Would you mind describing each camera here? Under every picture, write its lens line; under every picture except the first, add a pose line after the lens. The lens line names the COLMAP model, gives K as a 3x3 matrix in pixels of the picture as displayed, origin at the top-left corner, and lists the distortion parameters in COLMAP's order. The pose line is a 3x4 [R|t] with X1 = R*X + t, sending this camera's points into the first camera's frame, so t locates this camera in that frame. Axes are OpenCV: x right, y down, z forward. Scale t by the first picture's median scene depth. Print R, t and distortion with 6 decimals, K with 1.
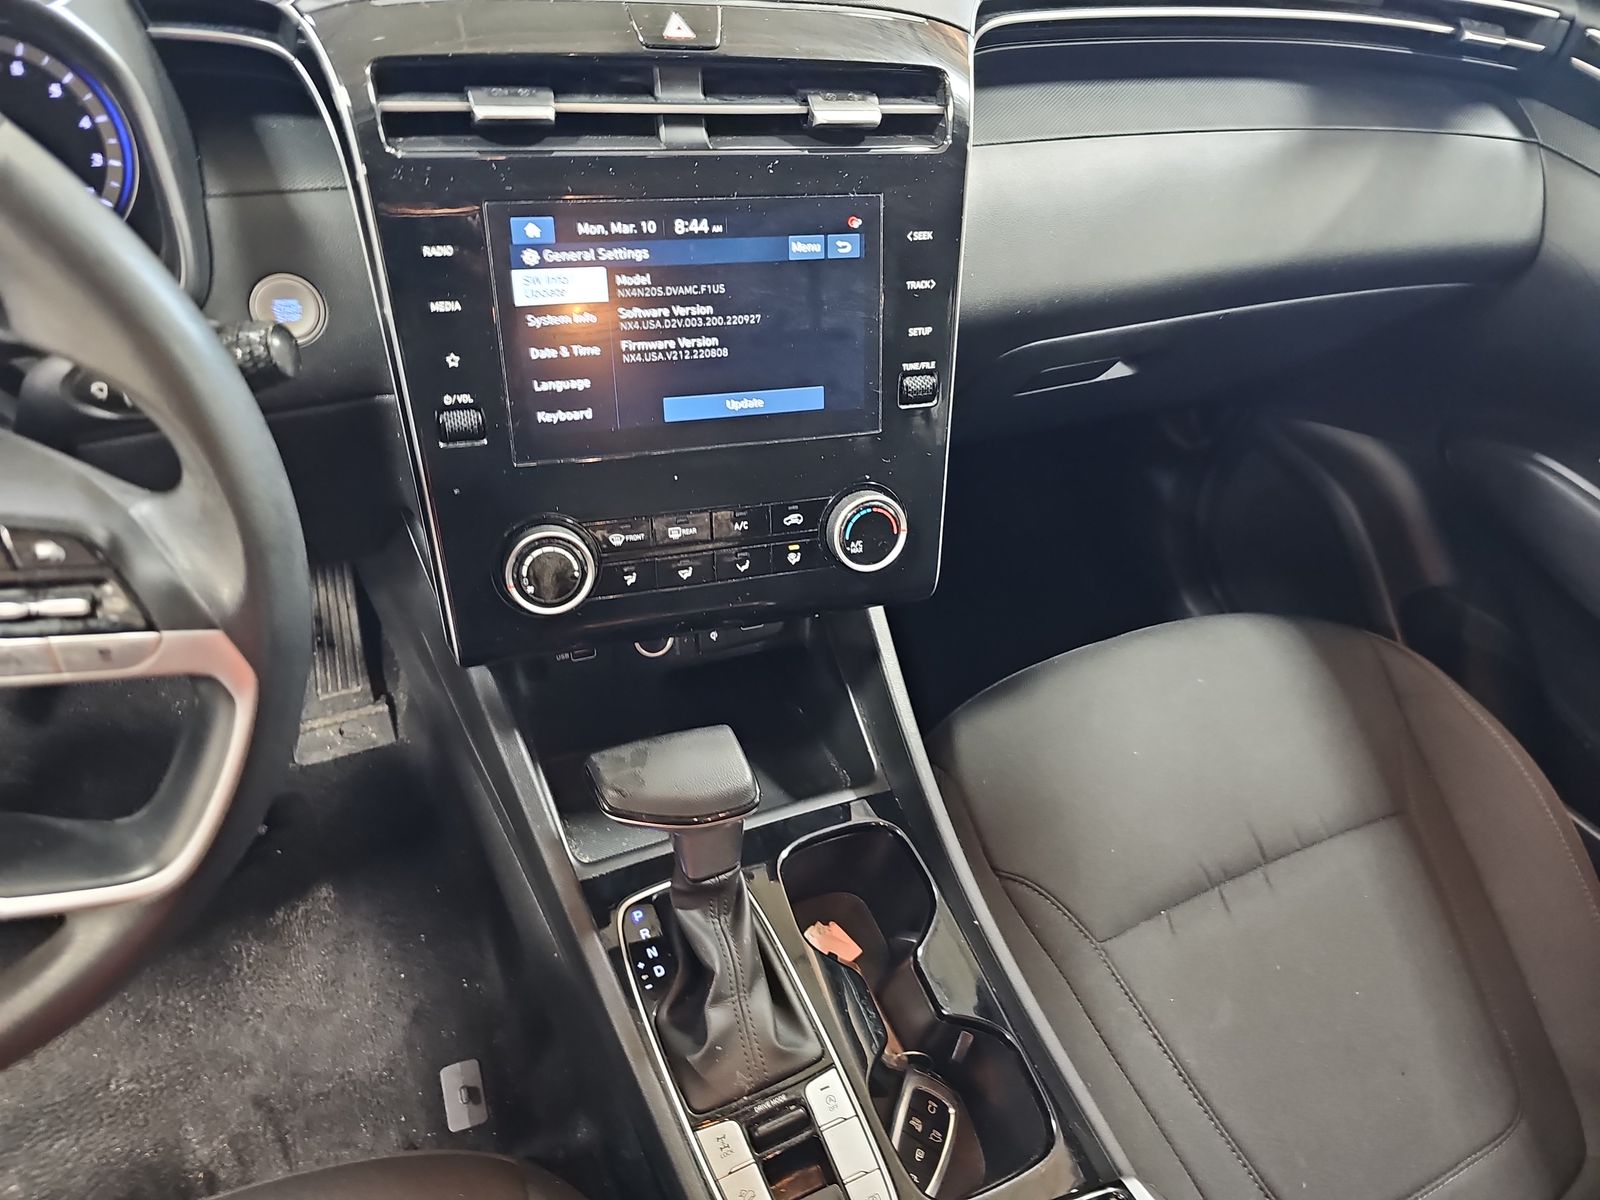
lens RADIAL K [[998.3, 0, 759.7], [0, 998.3, 576.7], [0, 0, 1]] dist [0.018008, -0.022183]
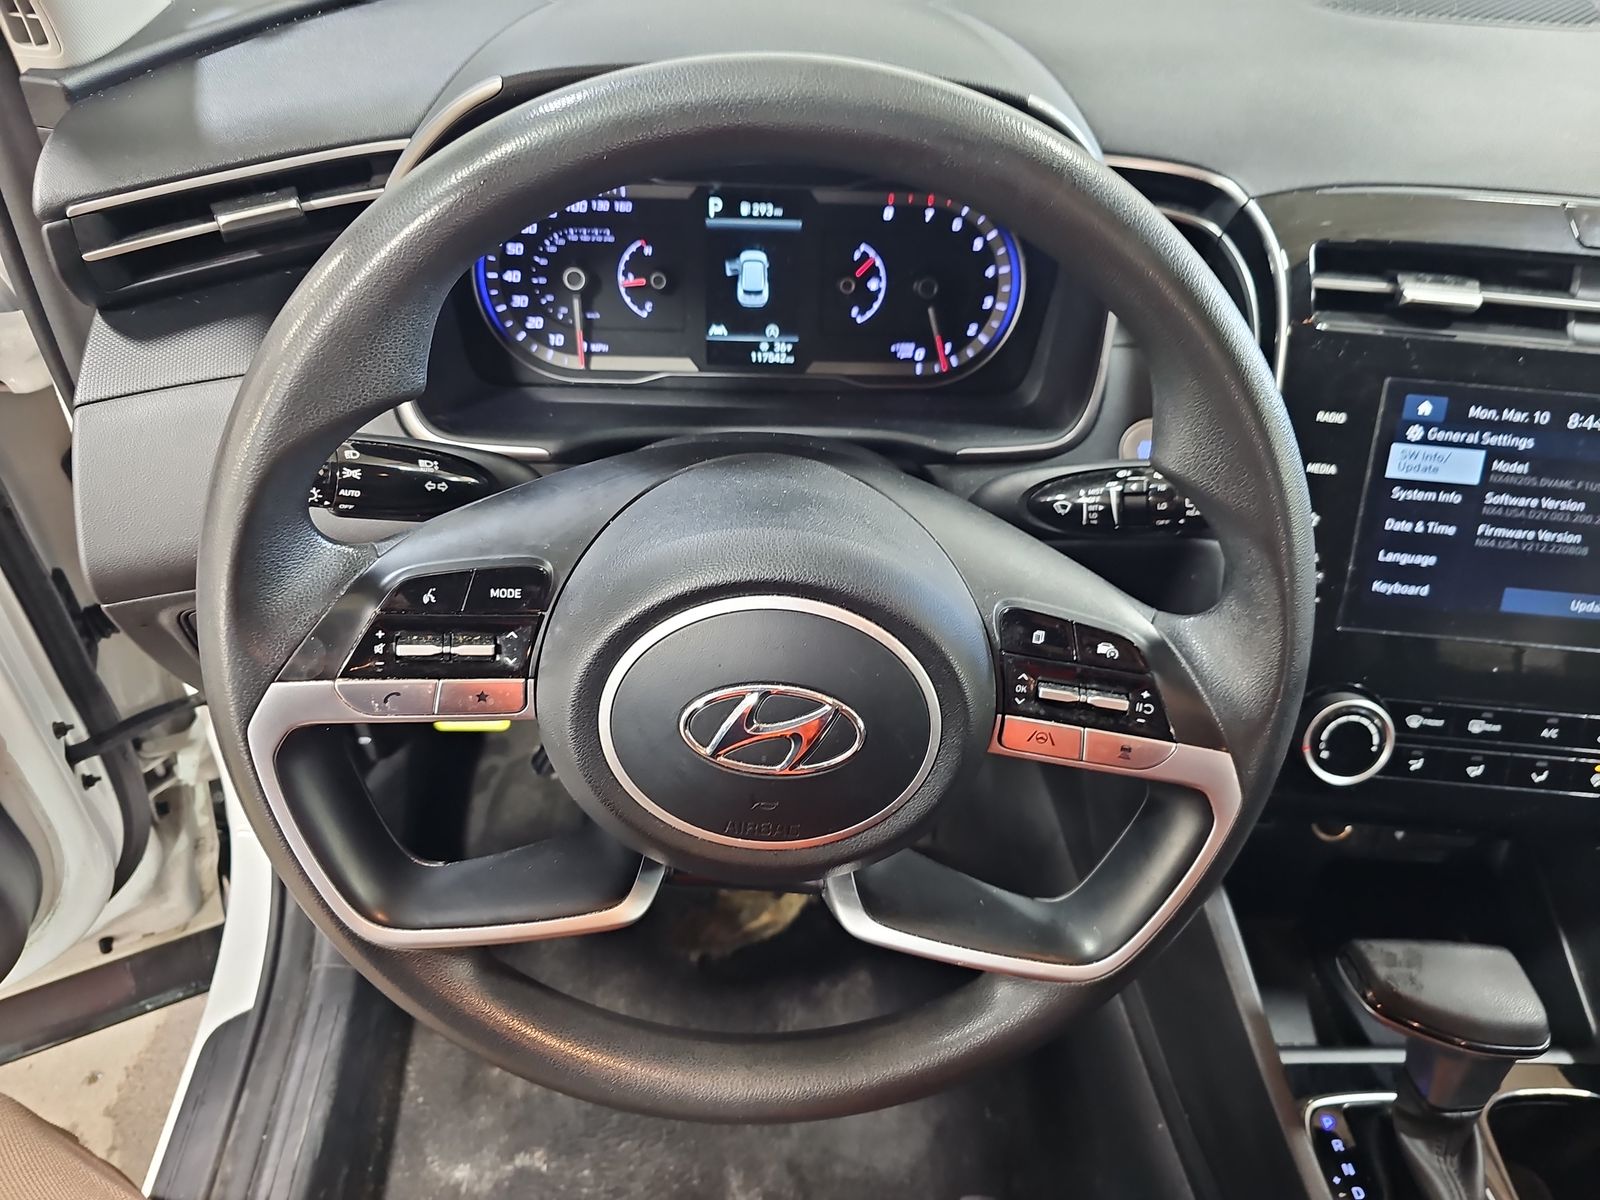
lens RADIAL K [[998.3, 0, 759.7], [0, 998.3, 576.7], [0, 0, 1]] dist [0.018008, -0.022183]
pose [[0.934043, 0.174693, -0.311521, -0.480569], [-0.212071, 0.973084, -0.090179, 0.050297], [0.287382, 0.150296, 0.945951, -0.117769]]
